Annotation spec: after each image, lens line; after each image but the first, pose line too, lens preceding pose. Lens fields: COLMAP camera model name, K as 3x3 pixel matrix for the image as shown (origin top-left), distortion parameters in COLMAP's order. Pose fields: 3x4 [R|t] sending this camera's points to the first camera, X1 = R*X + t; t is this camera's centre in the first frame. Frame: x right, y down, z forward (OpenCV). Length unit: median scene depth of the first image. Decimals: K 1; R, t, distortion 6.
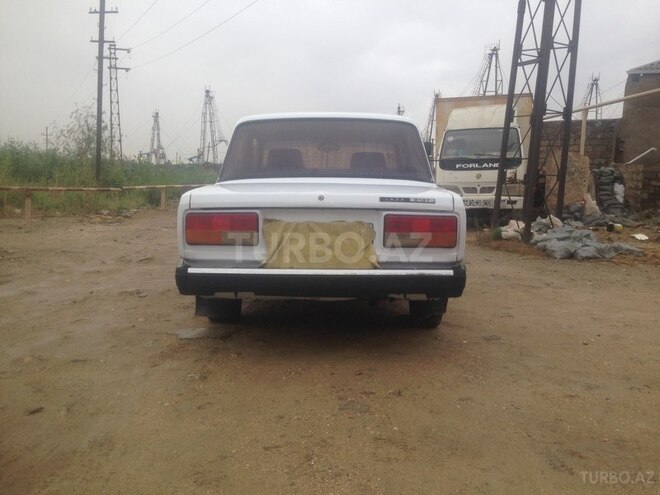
lens RADIAL K [[618.3, 0, 328.9], [0, 618.3, 245.4], [0, 0, 1]] dist [-0.001644, 0.000000]
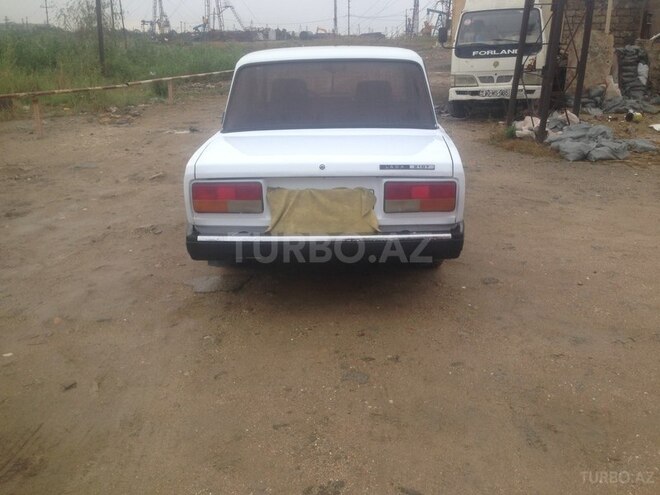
lens RADIAL K [[618.3, 0, 330.1], [0, 618.3, 253.1], [0, 0, 1]] dist [-0.001644, 0.000000]
pose [[0.999430, -0.019449, -0.027583, 0.025065], [0.024994, 0.975706, 0.217655, -0.157145], [0.022680, -0.218220, 0.975636, -0.023865]]
